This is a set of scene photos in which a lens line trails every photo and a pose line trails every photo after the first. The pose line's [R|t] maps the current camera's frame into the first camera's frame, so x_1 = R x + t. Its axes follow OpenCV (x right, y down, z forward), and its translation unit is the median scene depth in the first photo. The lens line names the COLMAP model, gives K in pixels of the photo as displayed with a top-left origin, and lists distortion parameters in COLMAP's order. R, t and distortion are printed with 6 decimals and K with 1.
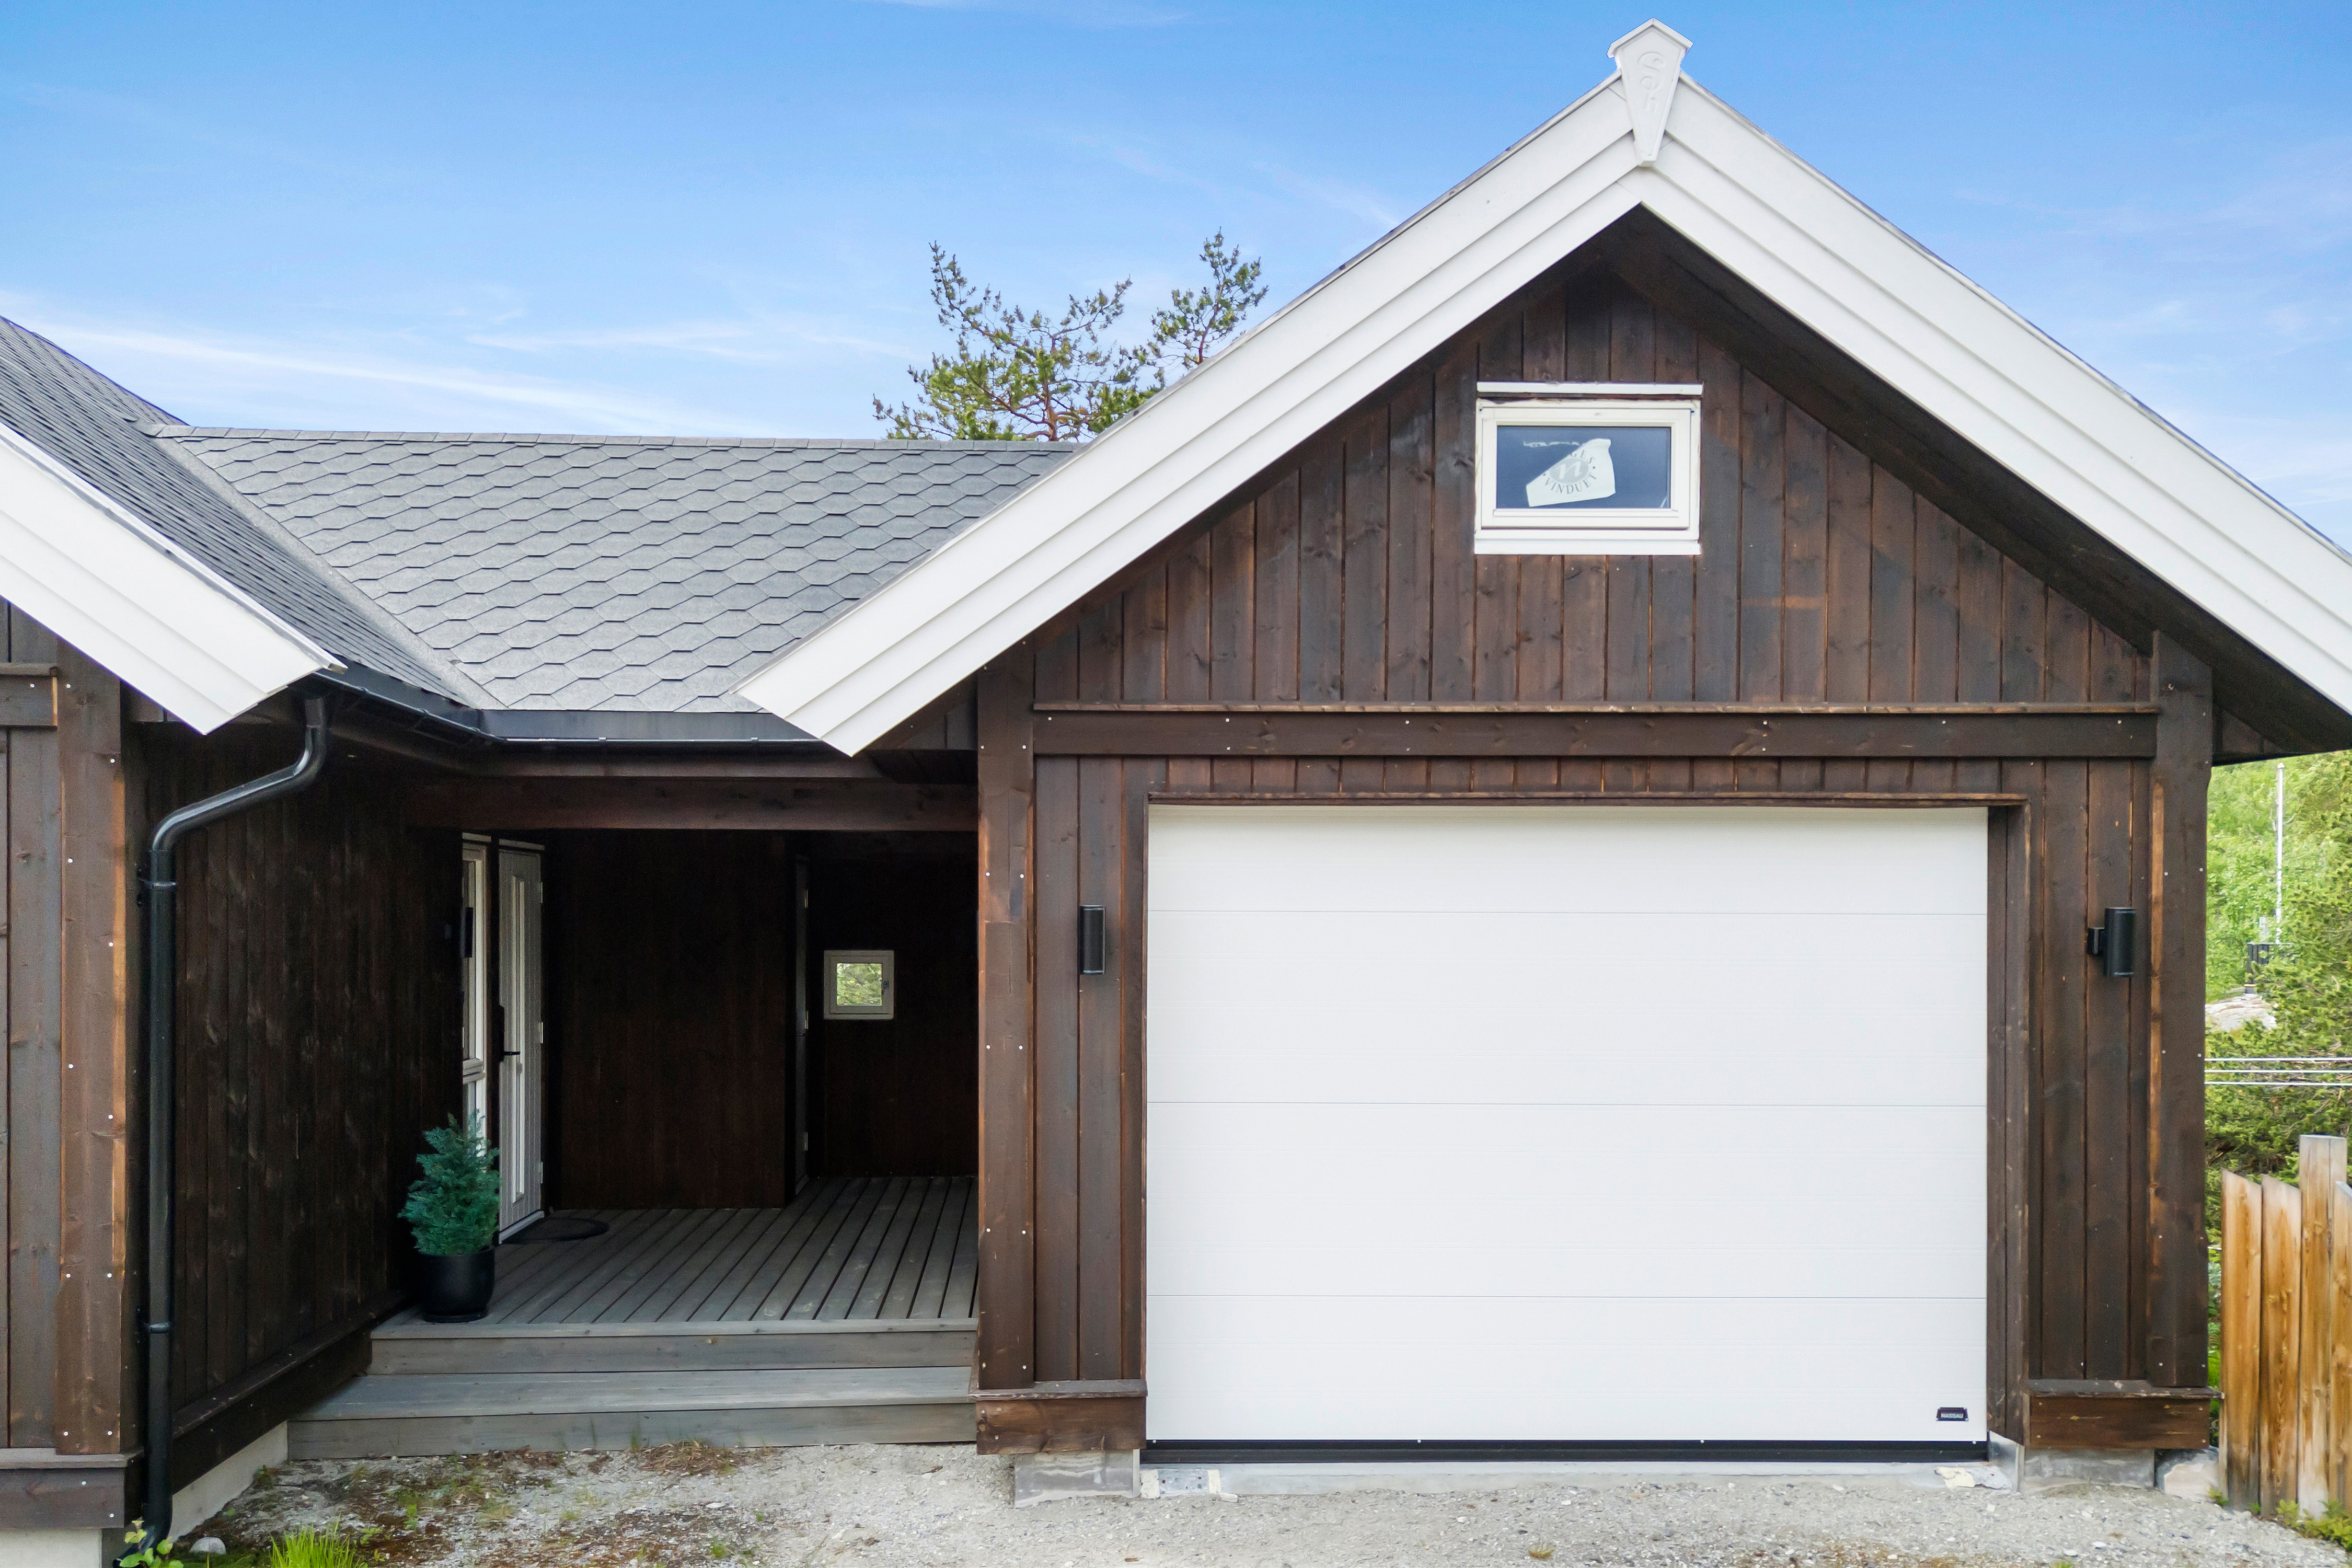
lens RADIAL K [[1824.6, 0, 1091.3], [0, 1824.6, 952.5], [0, 0, 1]] dist [0.044524, -0.002184]
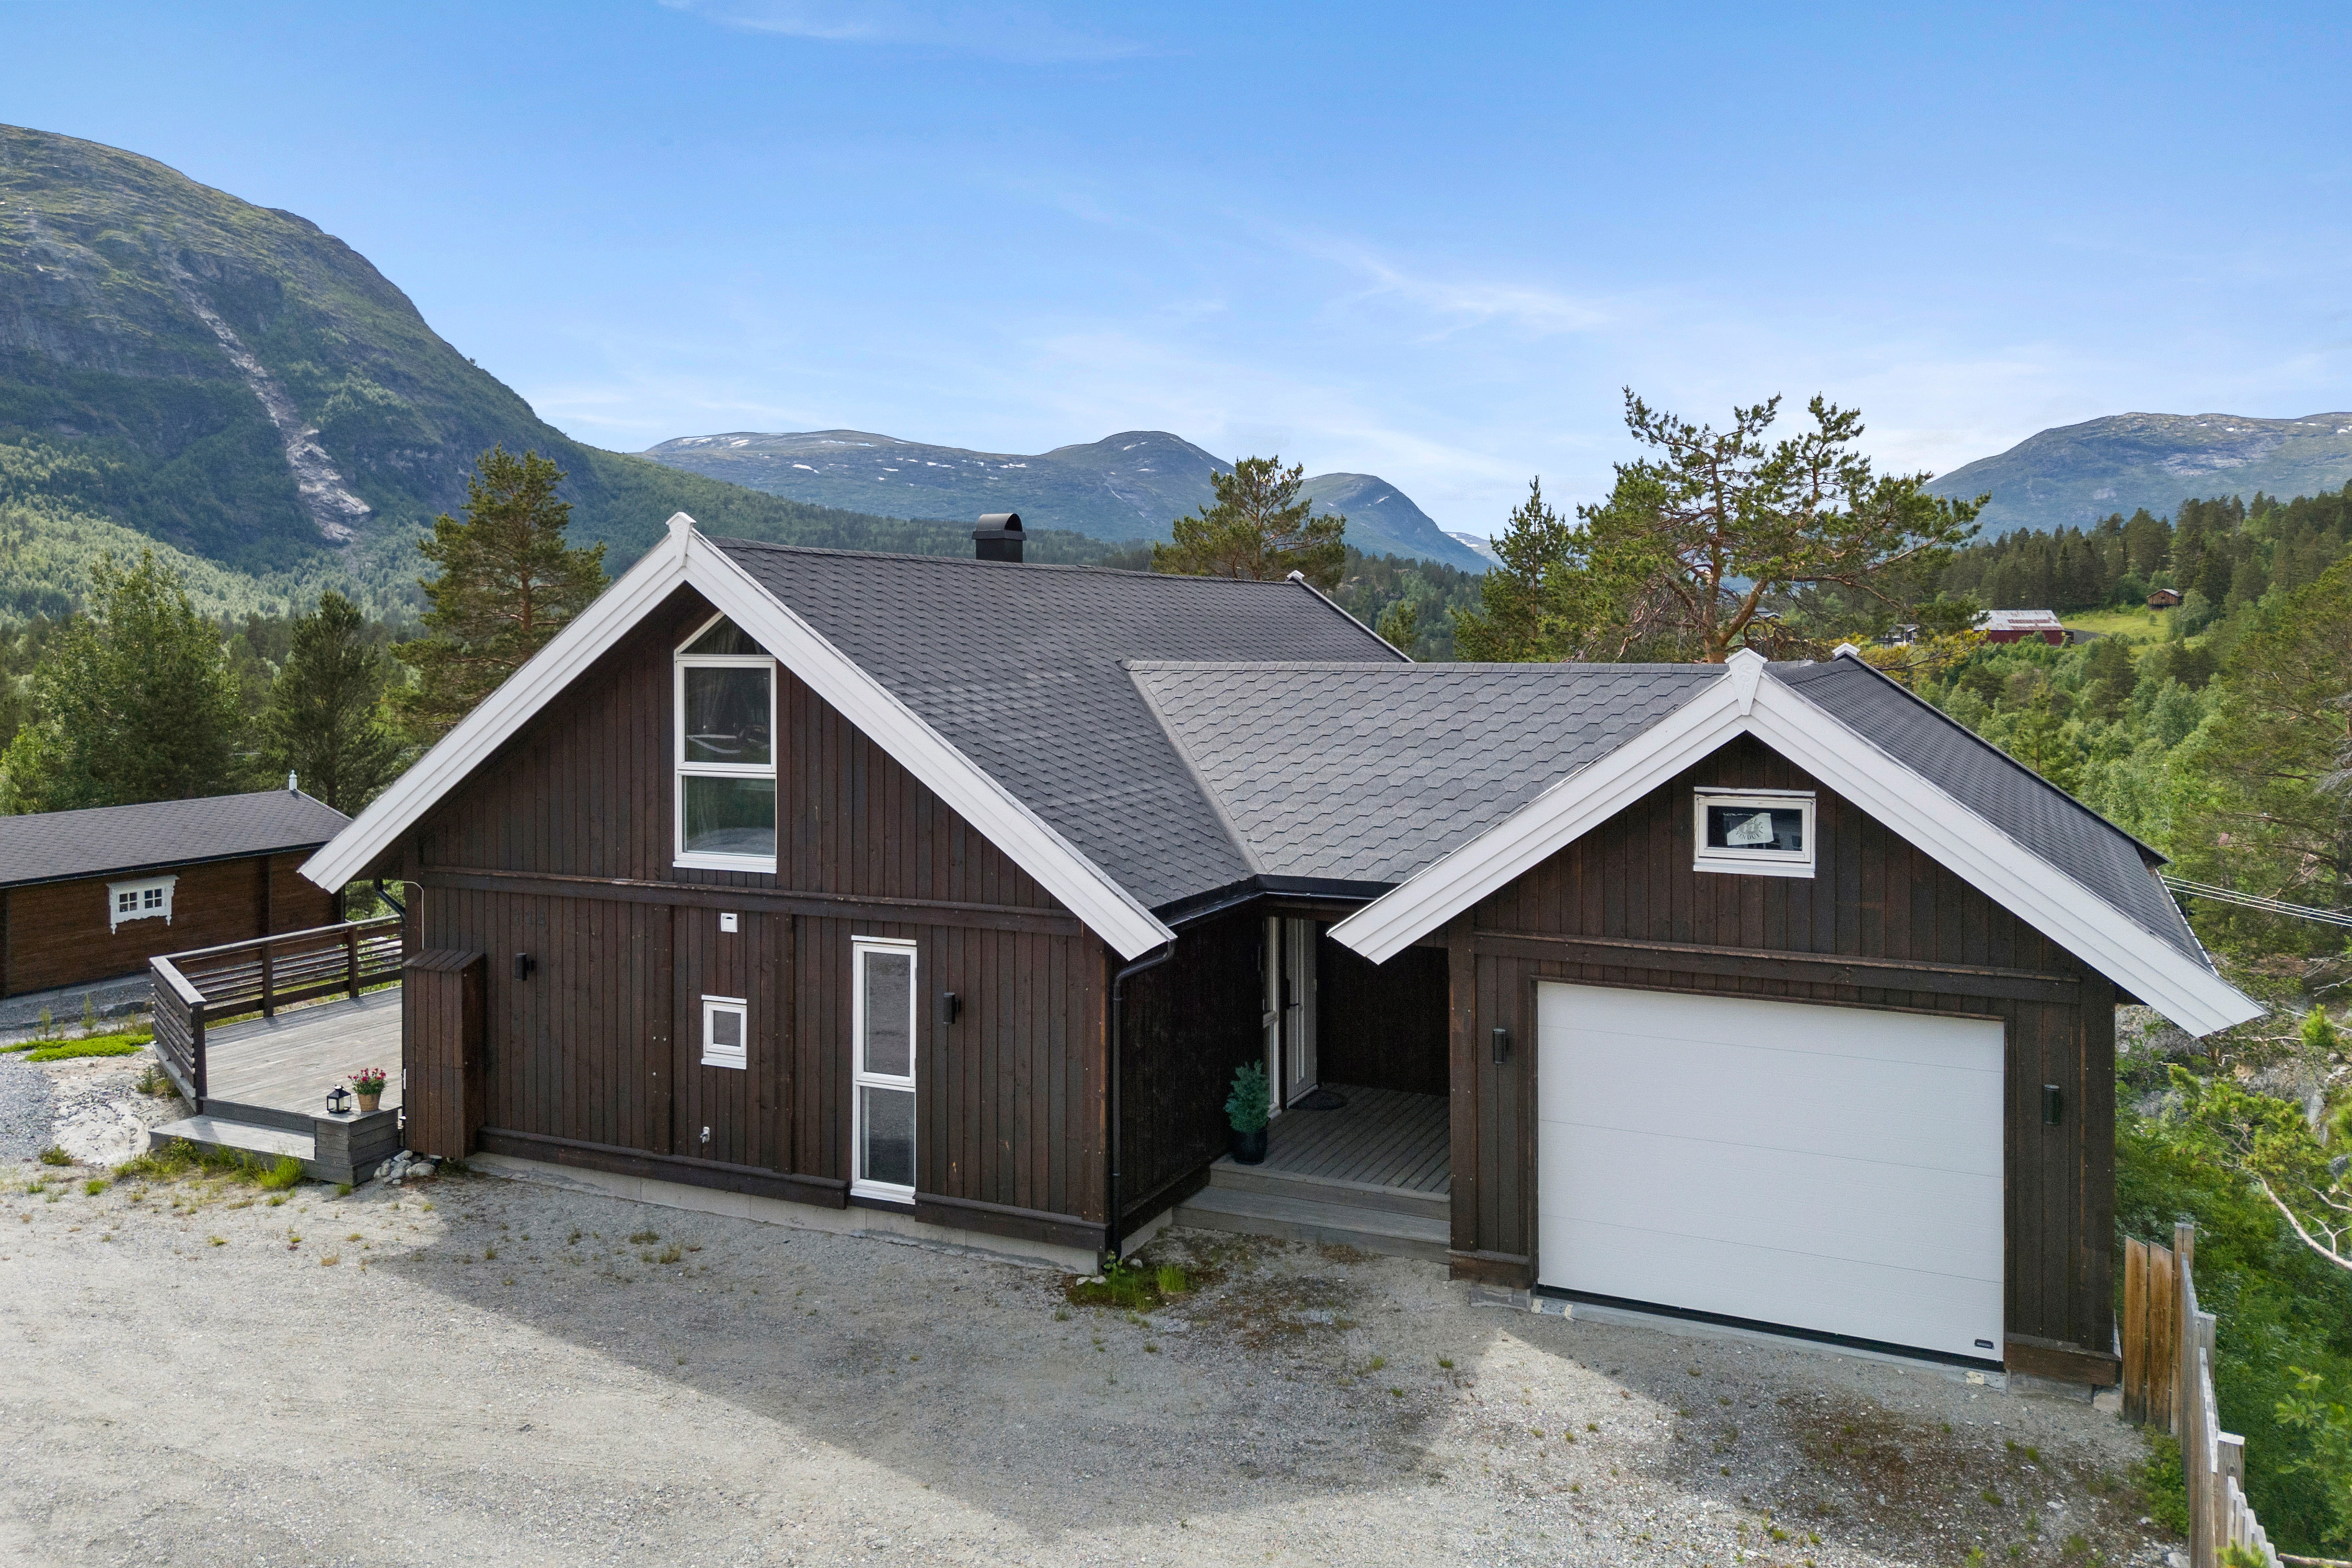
lens RADIAL K [[1792.3, 0, 1115.0], [0, 1792.3, 681.5], [0, 0, 1]] dist [0.034829, 0.004114]
pose [[0.880994, 0.006054, -0.473088, 0.575414], [-0.002410, 0.999963, 0.008309, -0.434777], [0.473121, -0.006180, 0.880976, -1.025154]]
